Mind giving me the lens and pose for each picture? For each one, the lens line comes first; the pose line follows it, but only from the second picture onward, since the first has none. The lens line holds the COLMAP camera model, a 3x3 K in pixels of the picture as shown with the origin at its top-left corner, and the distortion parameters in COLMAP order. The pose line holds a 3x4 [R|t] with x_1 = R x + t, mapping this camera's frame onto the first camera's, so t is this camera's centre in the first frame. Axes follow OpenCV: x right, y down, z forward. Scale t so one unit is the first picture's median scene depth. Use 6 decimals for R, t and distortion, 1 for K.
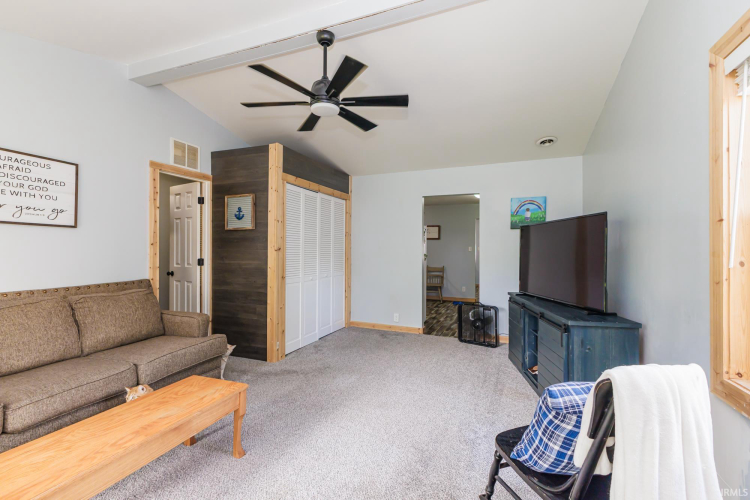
lens RADIAL K [[327.6, 0, 376.3], [0, 327.6, 251.0], [0, 0, 1]] dist [-0.000650, -0.000142]
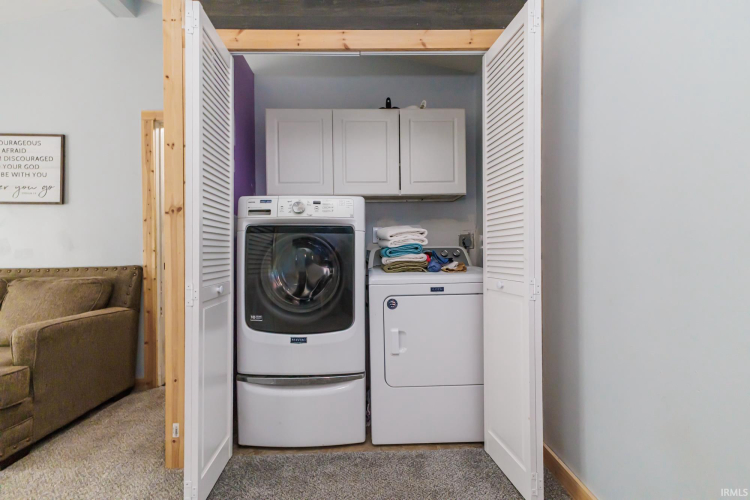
lens RADIAL K [[327.6, 0, 373.8], [0, 327.6, 250.6], [0, 0, 1]] dist [-0.000650, -0.000142]
pose [[0.404485, -0.005405, -0.914529, 0.292403], [0.006905, 0.999972, -0.002856, 0.072126], [0.914519, -0.005160, 0.404511, 1.525154]]
